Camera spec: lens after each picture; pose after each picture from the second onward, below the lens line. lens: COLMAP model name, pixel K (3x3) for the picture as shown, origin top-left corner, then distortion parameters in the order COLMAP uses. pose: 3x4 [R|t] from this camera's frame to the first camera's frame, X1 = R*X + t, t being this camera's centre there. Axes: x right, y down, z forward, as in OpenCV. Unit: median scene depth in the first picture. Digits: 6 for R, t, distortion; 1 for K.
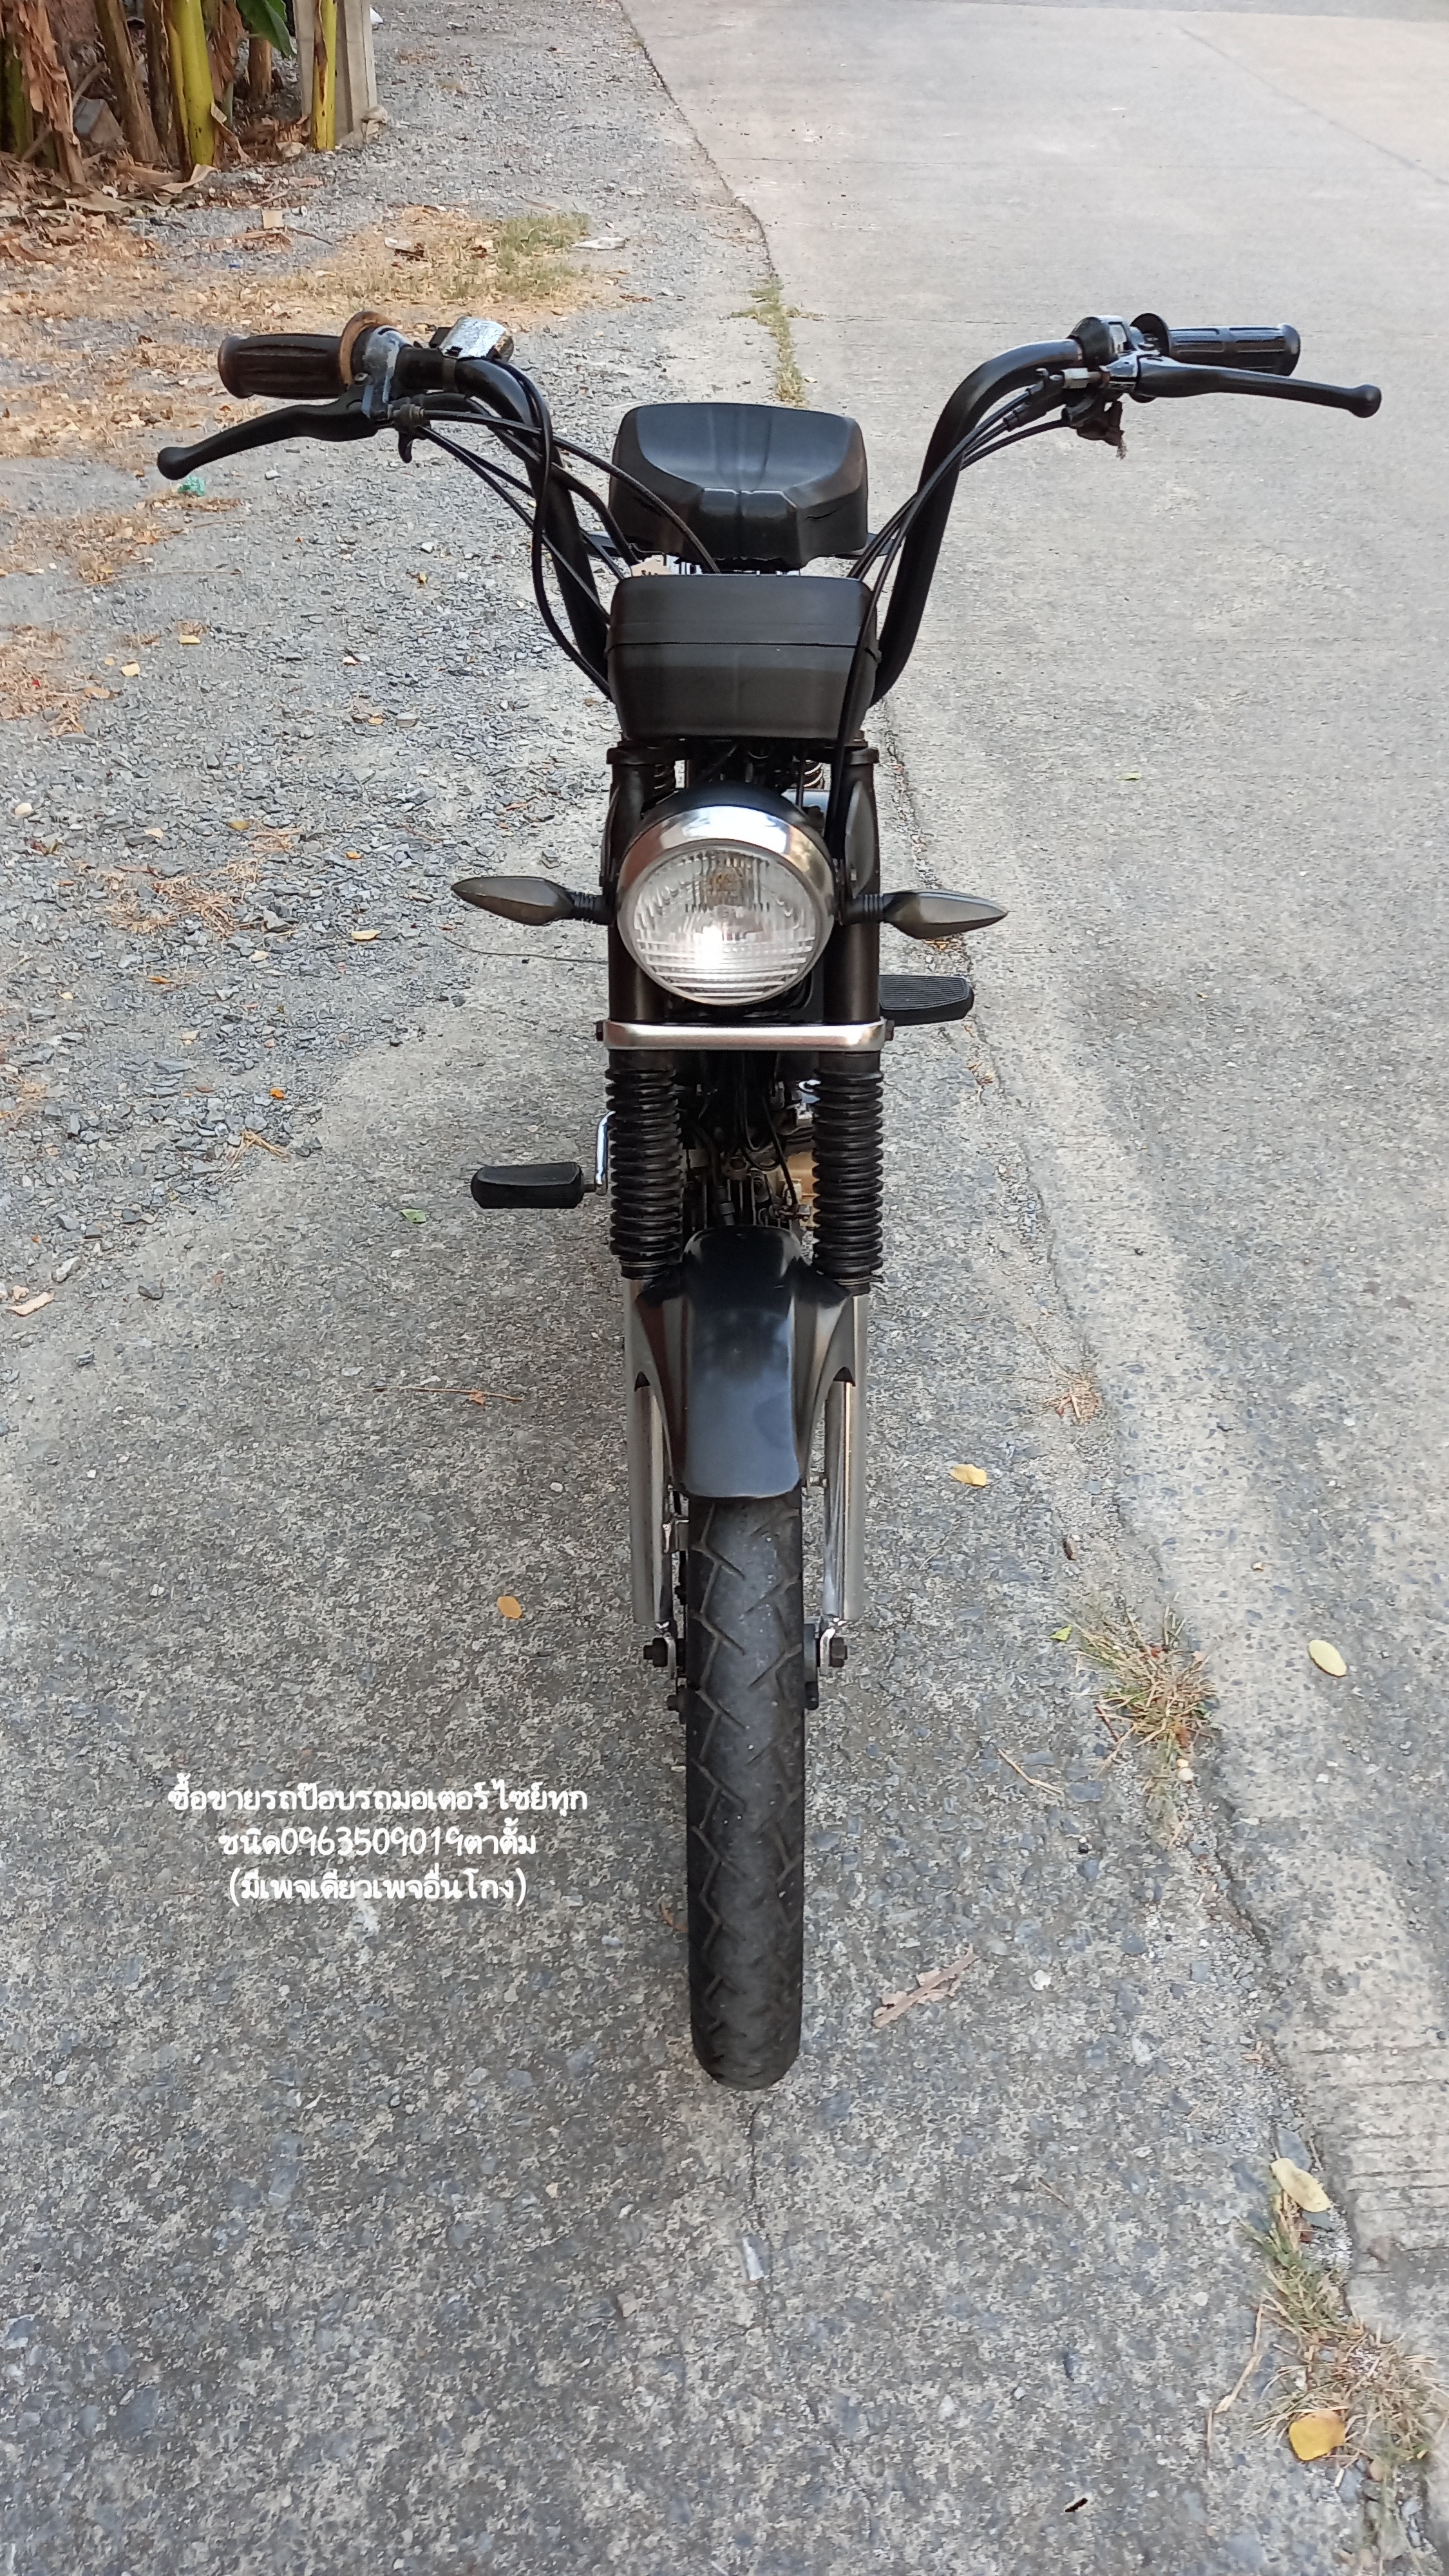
lens RADIAL K [[1939.0, 0, 724.5], [0, 1939.0, 1288.0], [0, 0, 1]] dist [0.057997, -0.073923]
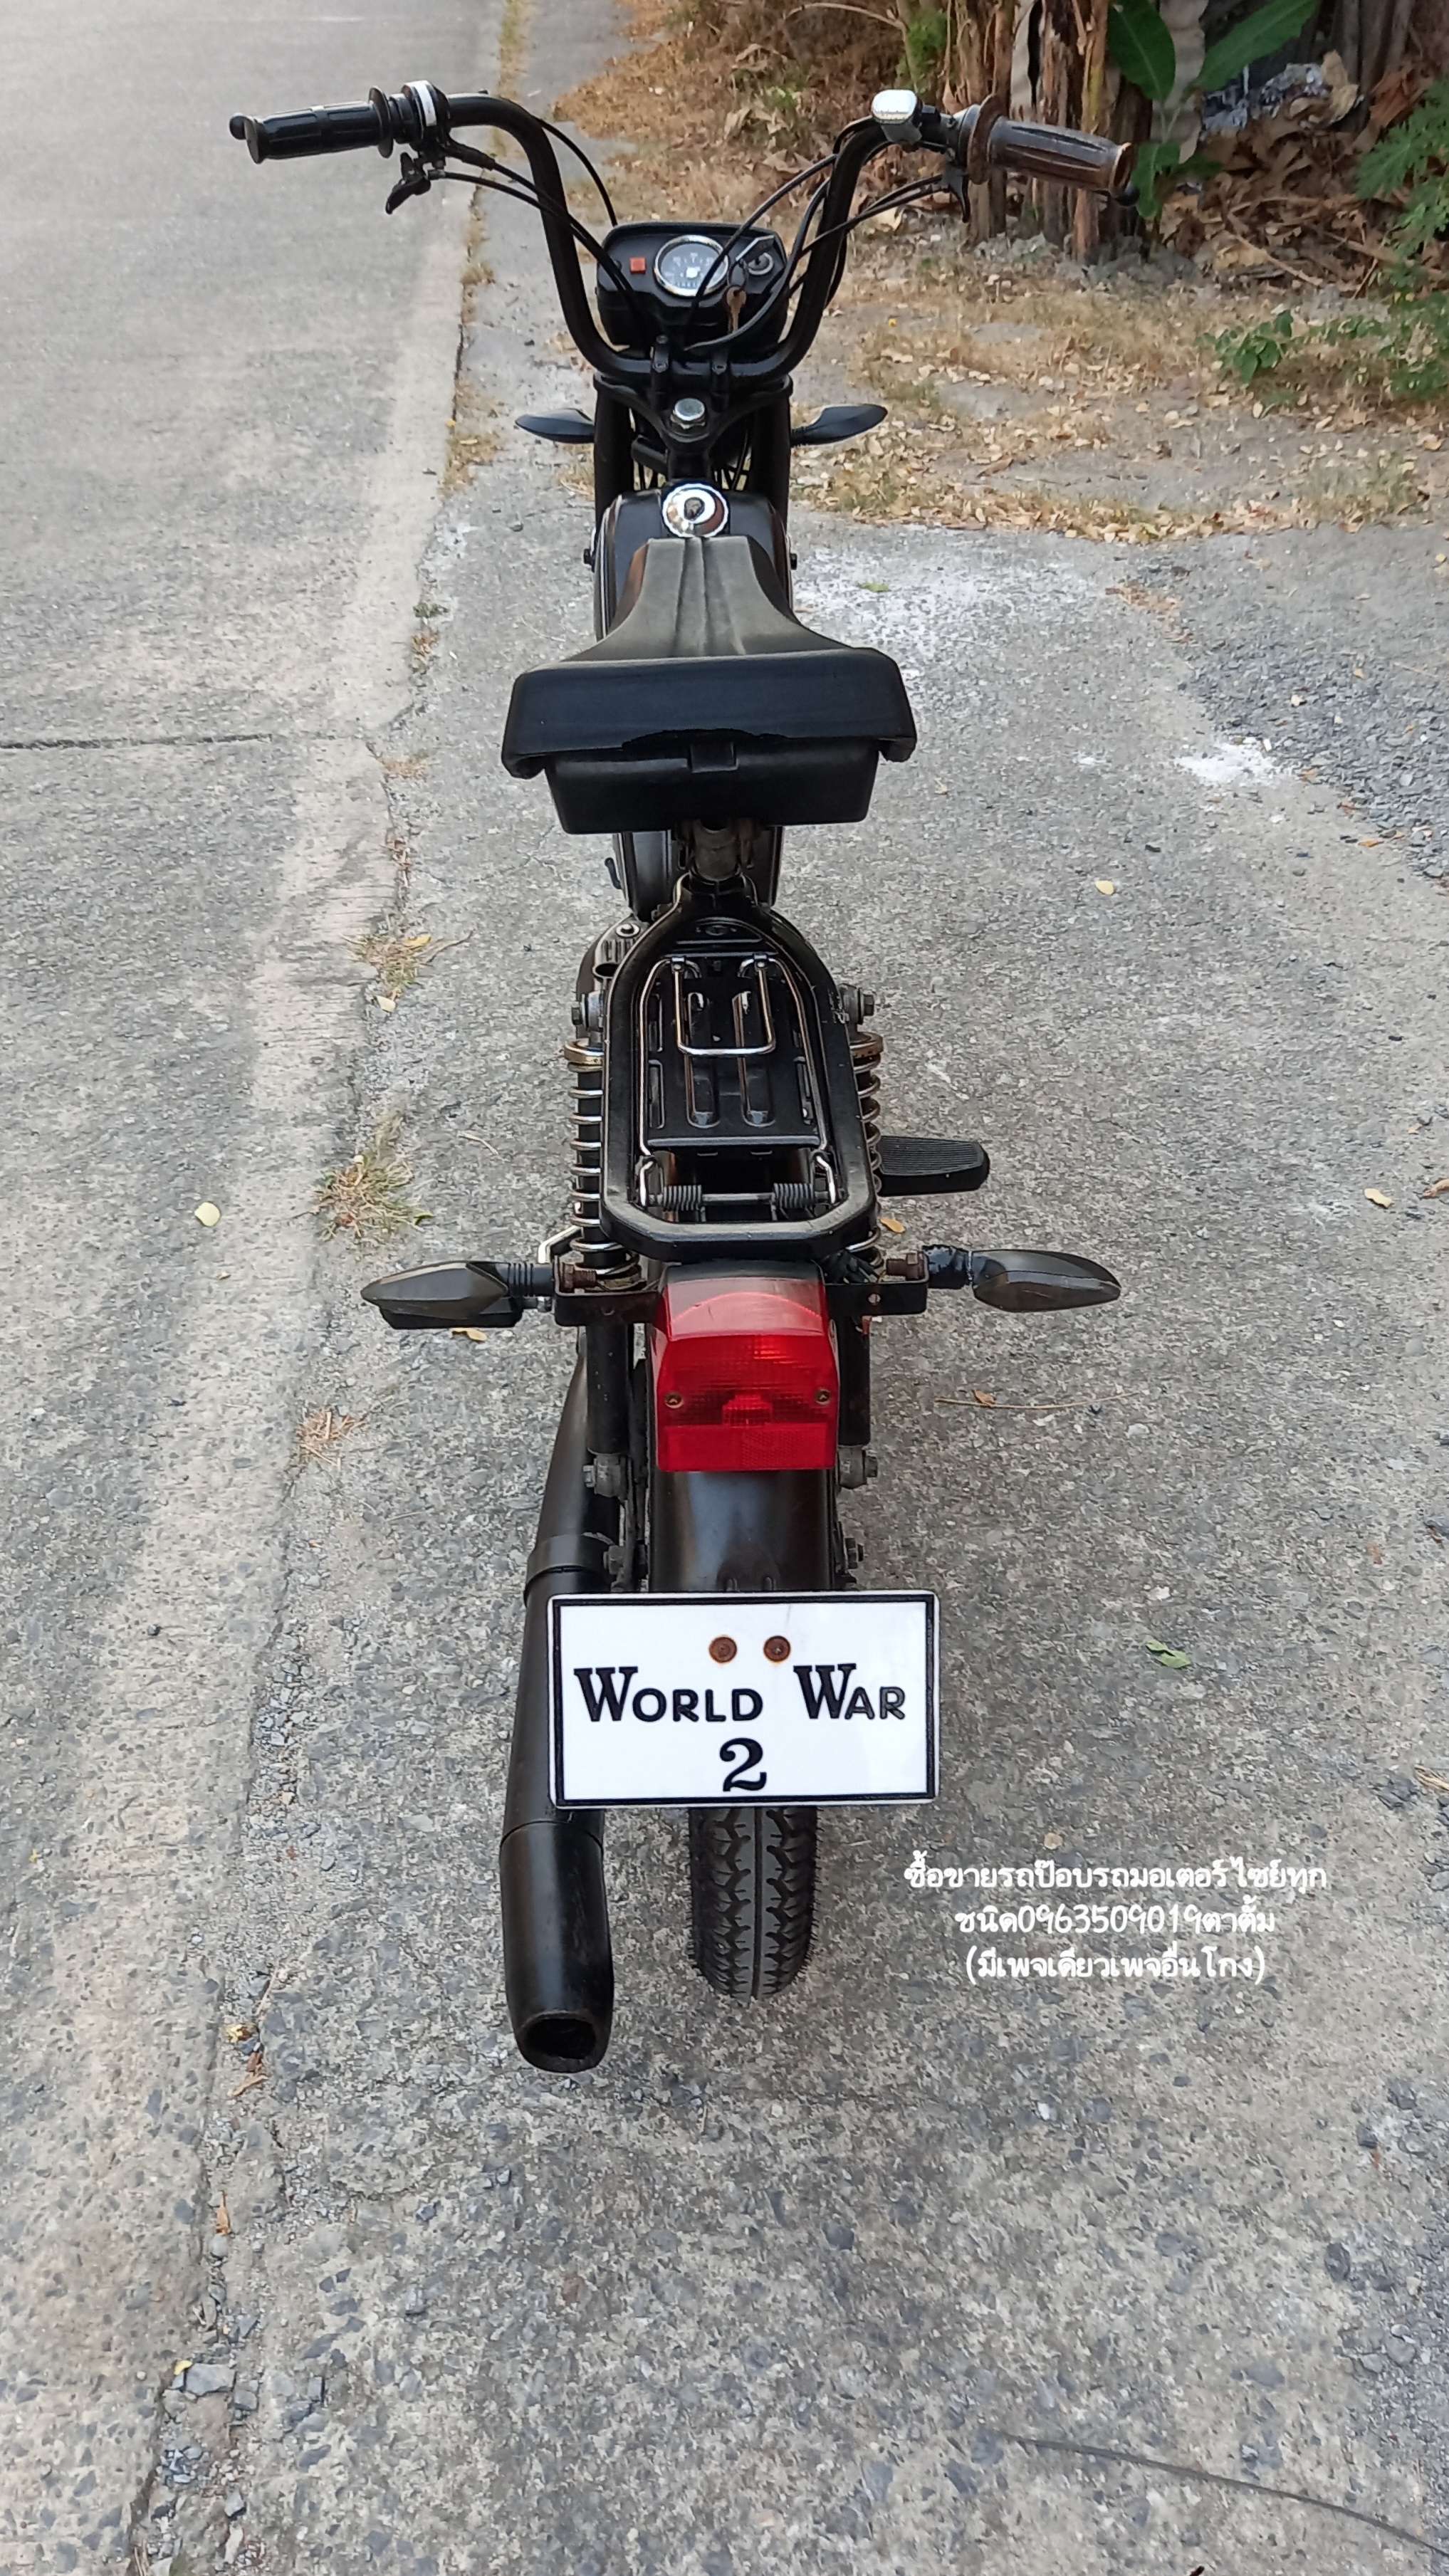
lens RADIAL K [[1939.1, 0, 724.5], [0, 1939.1, 1288.0], [0, 0, 1]] dist [0.057997, -0.073923]
pose [[-0.999556, 0.020709, -0.021423, 0.013674], [-0.015561, 0.250336, 0.968034, -0.842696], [0.025410, 0.967938, -0.249903, 1.175463]]
